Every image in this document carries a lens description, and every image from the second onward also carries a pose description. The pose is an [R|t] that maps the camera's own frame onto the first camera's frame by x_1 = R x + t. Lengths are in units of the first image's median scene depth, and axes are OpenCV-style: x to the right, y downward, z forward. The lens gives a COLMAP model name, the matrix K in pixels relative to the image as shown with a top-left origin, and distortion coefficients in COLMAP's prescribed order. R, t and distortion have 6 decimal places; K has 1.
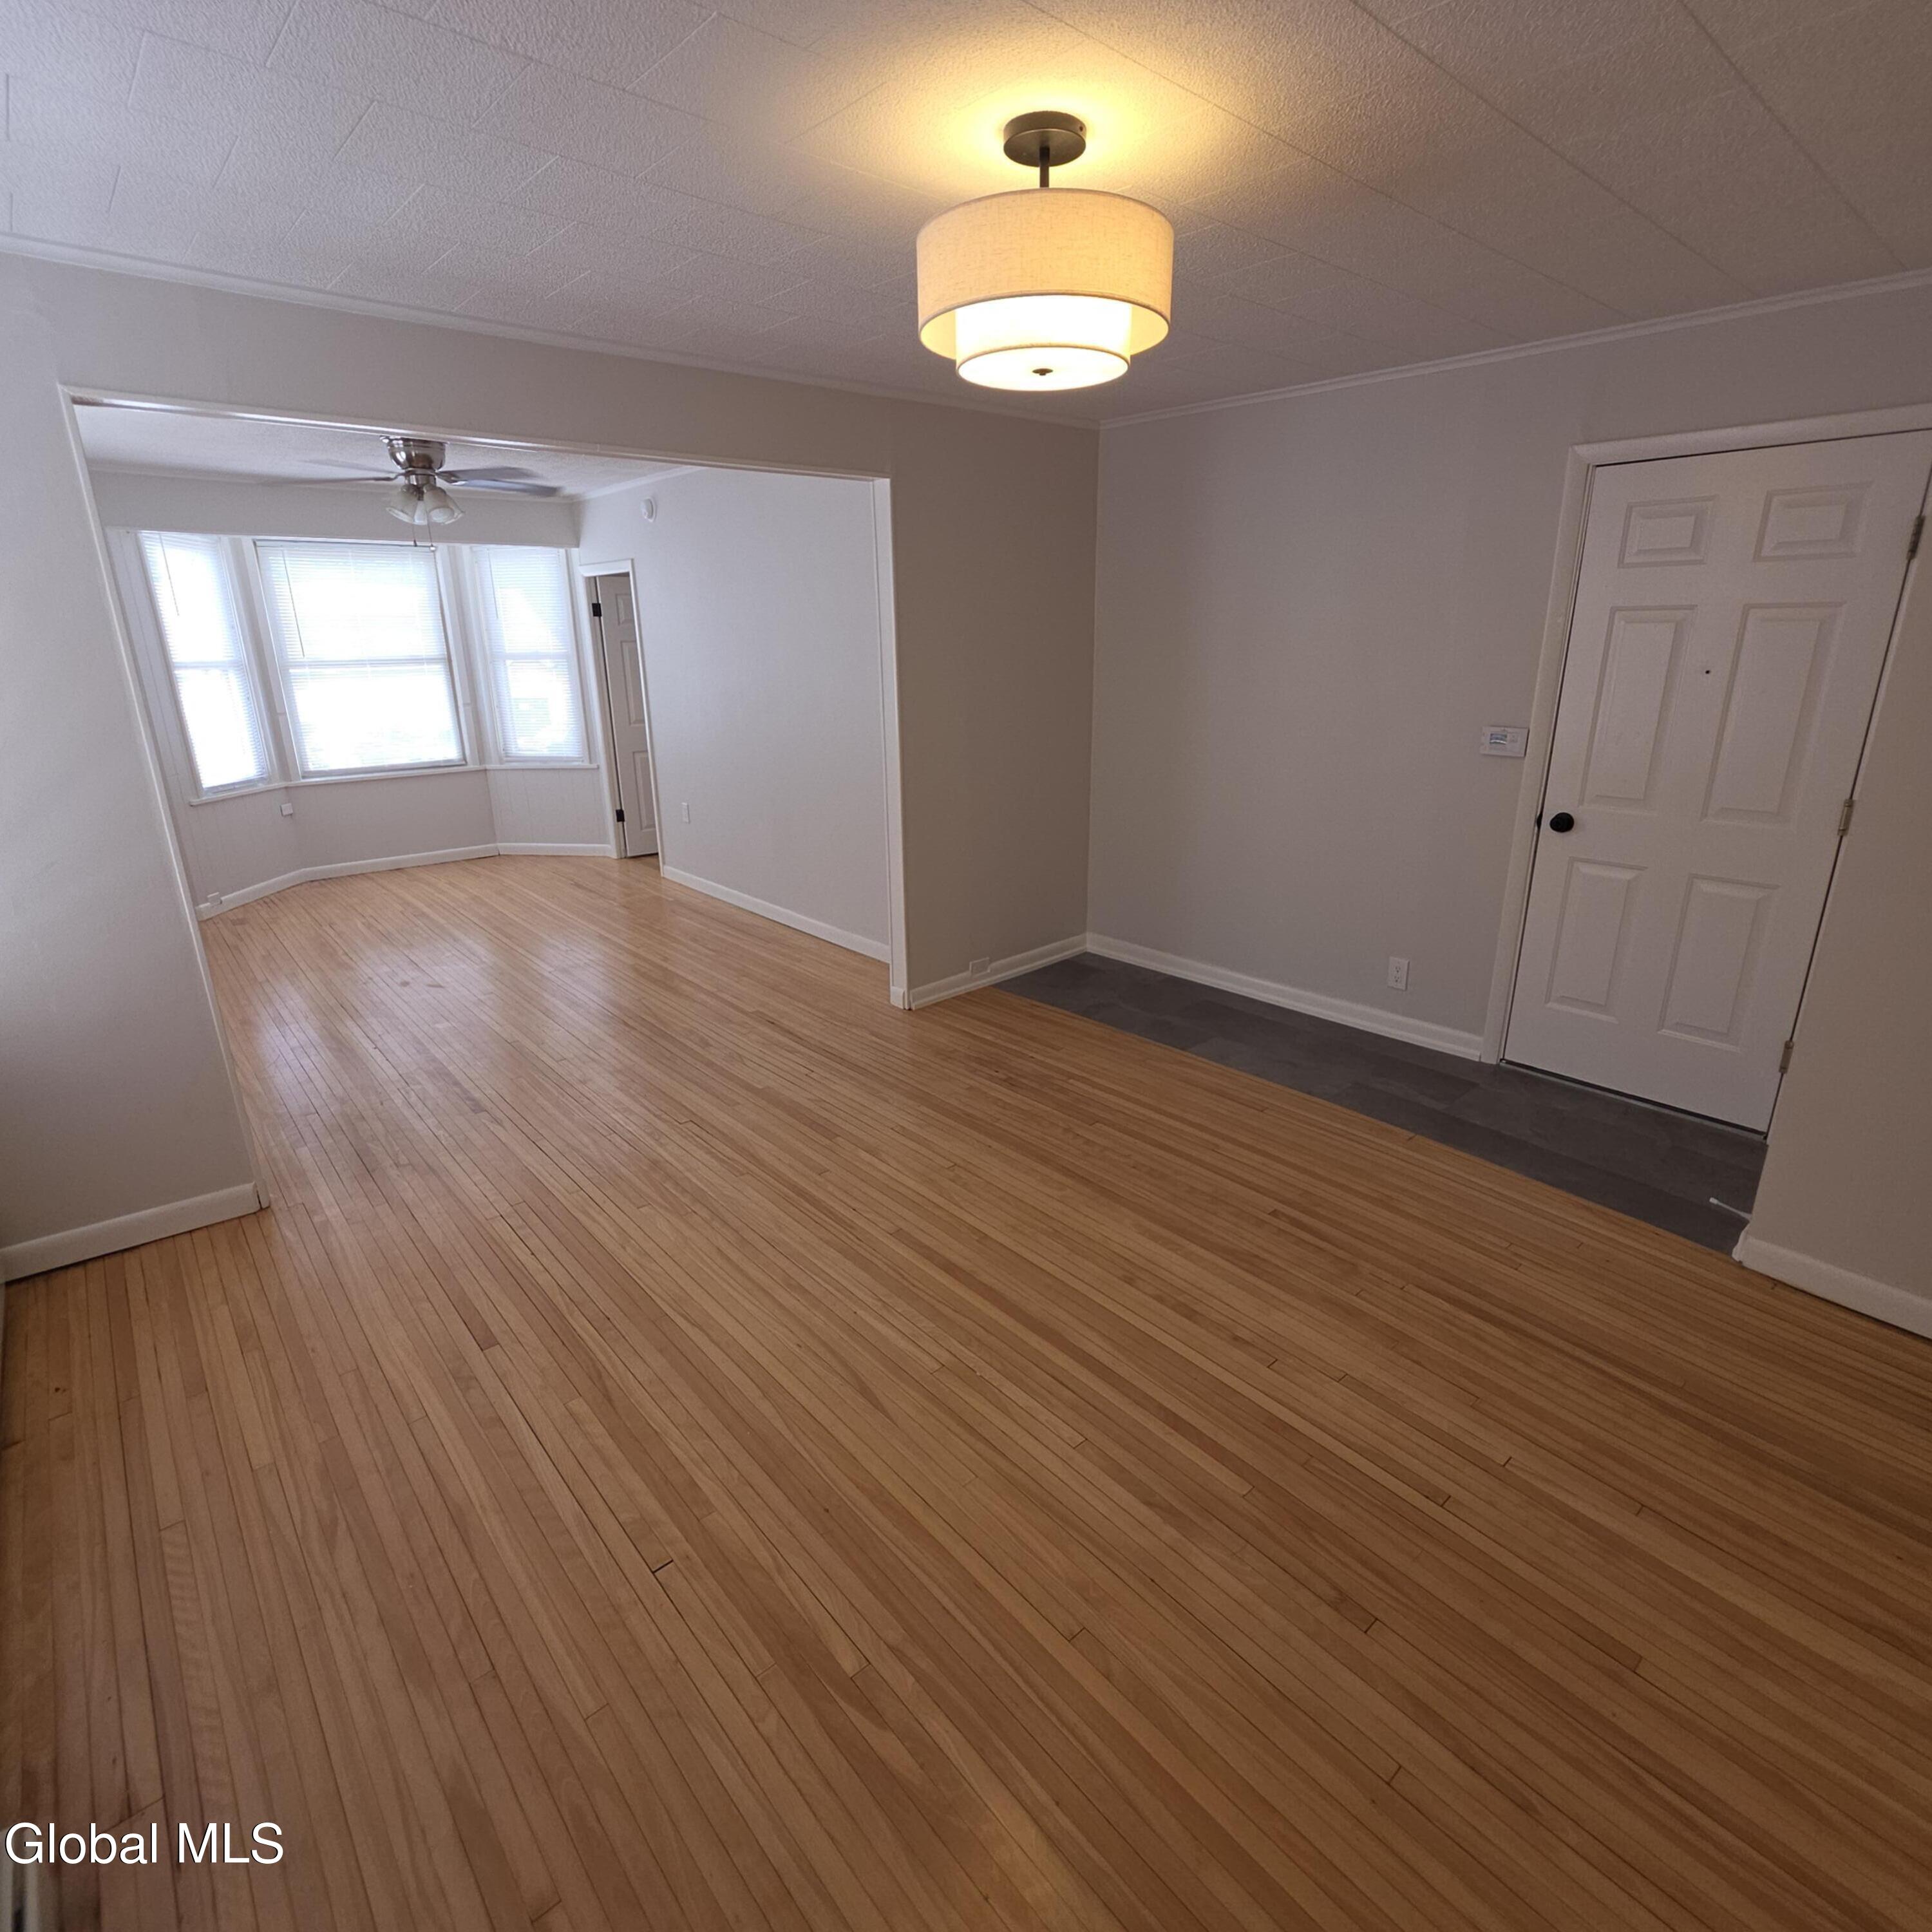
lens RADIAL K [[1033.5, 0, 966.0], [0, 1033.5, 966.0], [0, 0, 1]] dist [-0.006191, -0.000574]
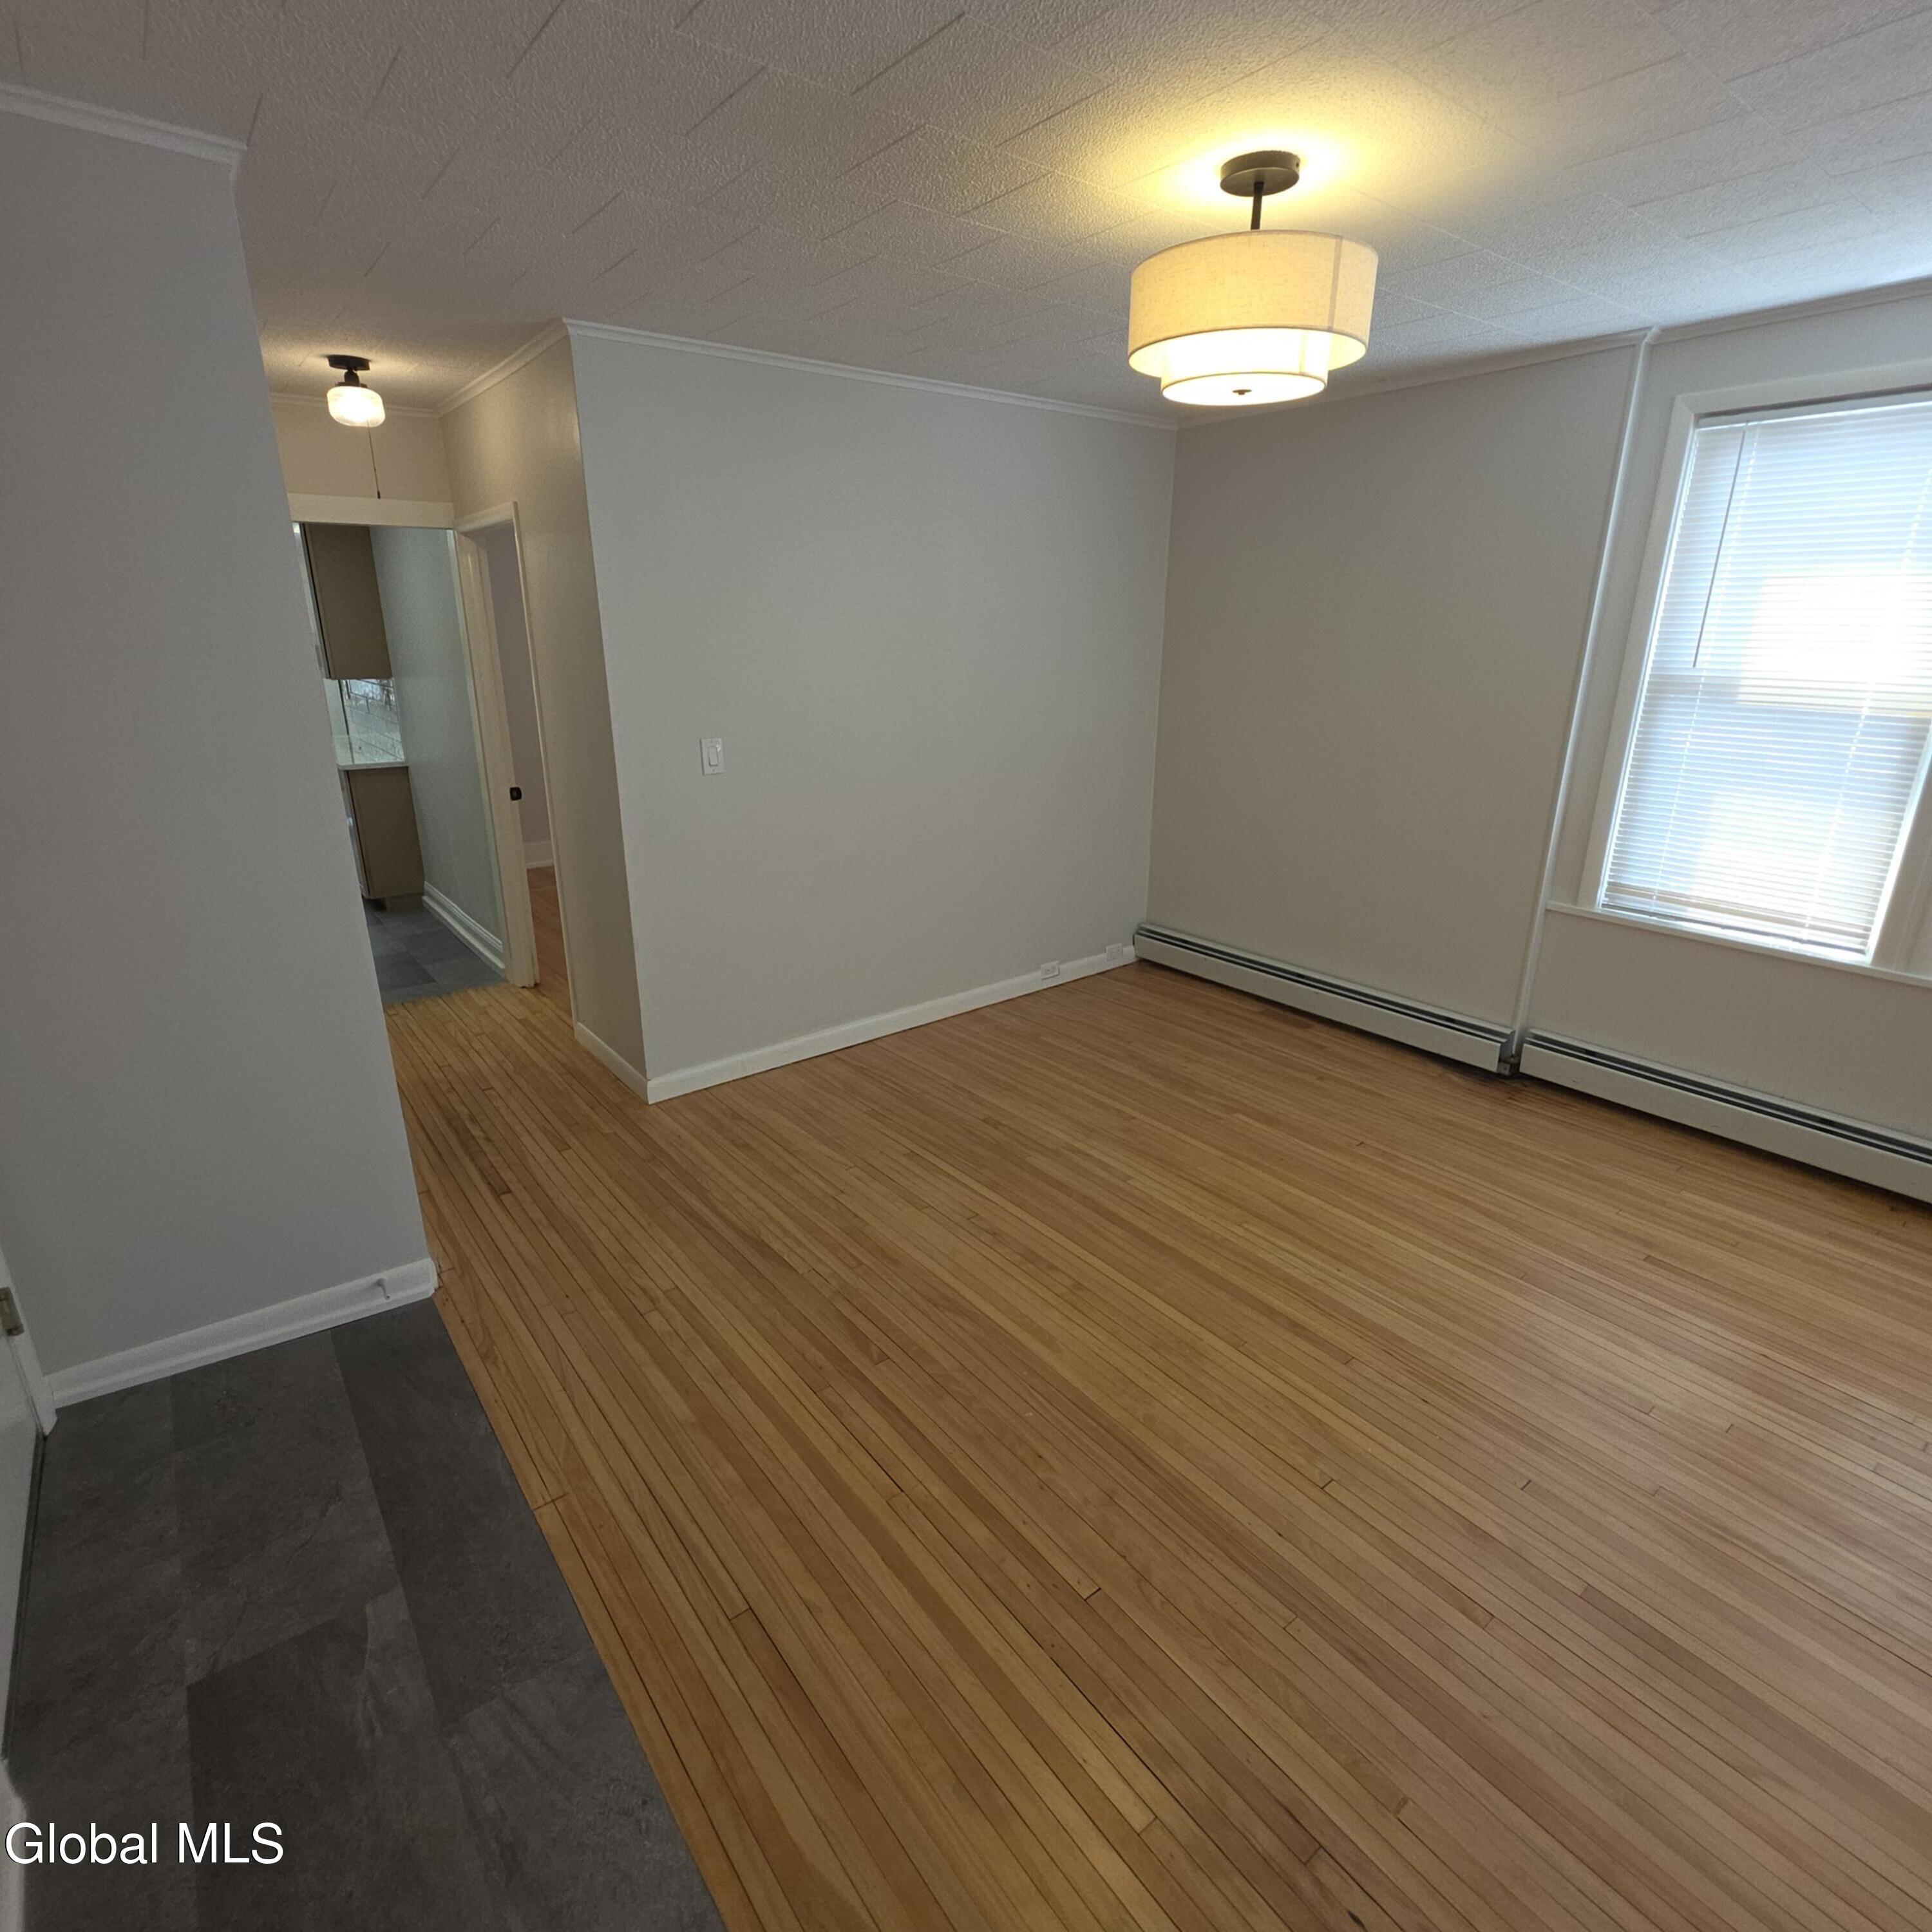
lens RADIAL K [[1034.9, 0, 965.0], [0, 1034.9, 961.8], [0, 0, 1]] dist [-0.001670, 0.000714]
pose [[-0.998338, -0.019876, 0.054089, 0.215637], [0.015698, 0.809333, 0.587140, -0.527630], [-0.055446, 0.587014, -0.807676, 1.602396]]
